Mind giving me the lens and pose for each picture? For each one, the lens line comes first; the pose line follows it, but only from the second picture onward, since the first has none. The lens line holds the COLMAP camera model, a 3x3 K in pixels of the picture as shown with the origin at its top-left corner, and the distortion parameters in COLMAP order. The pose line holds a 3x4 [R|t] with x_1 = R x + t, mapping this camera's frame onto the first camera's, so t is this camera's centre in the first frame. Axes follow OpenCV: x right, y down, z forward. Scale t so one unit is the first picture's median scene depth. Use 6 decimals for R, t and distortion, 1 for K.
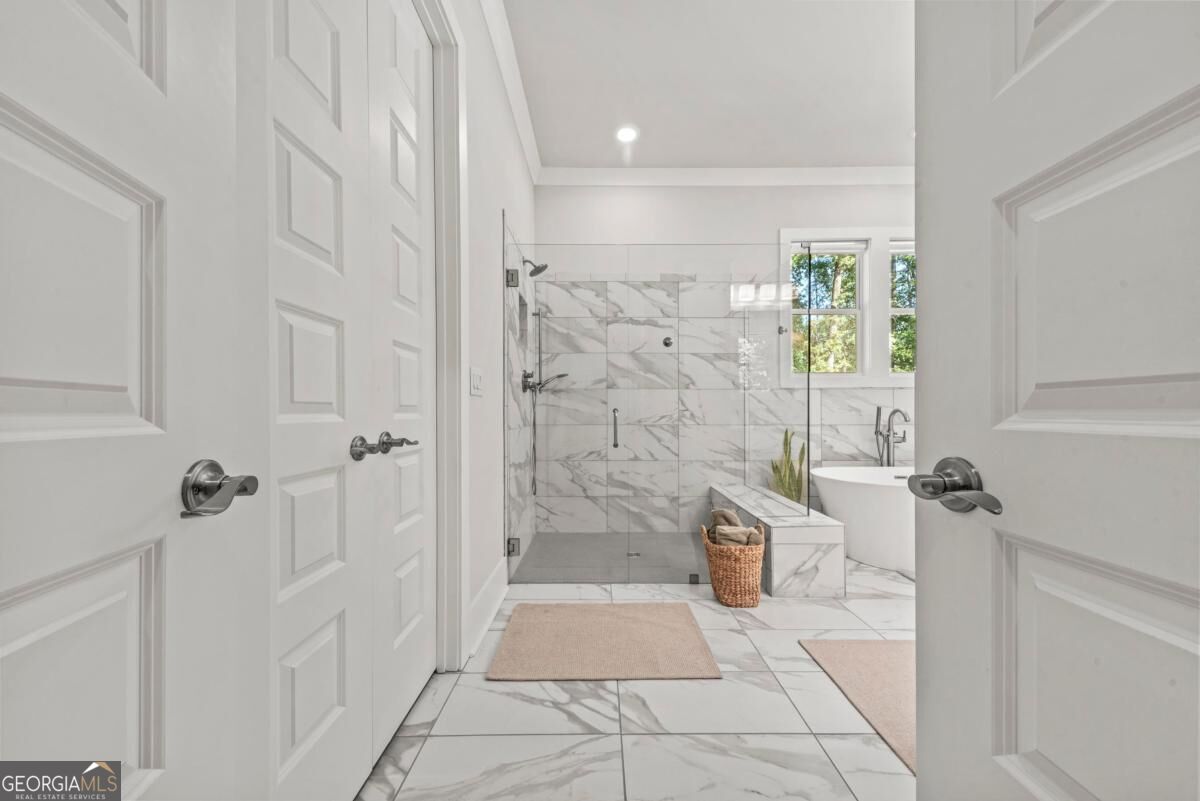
lens RADIAL K [[410.4, 0, 598.0], [0, 410.4, 412.6], [0, 0, 1]] dist [0.009487, -0.000089]
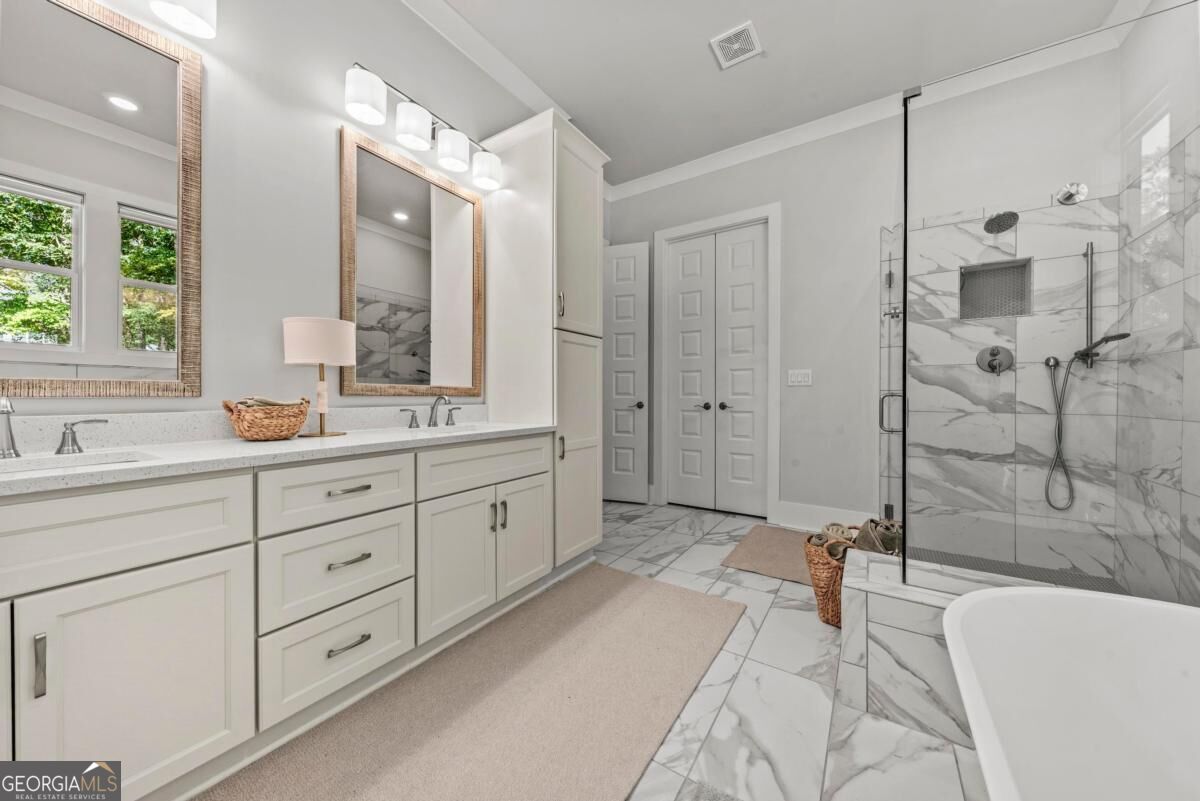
lens RADIAL K [[410.4, 0, 601.4], [0, 410.4, 395.0], [0, 0, 1]] dist [0.009487, -0.000089]
pose [[-0.558210, 0.004977, -0.829684, 1.798479], [0.002042, 0.999987, 0.004625, -0.014100], [0.829697, 0.000888, -0.558213, 1.449269]]
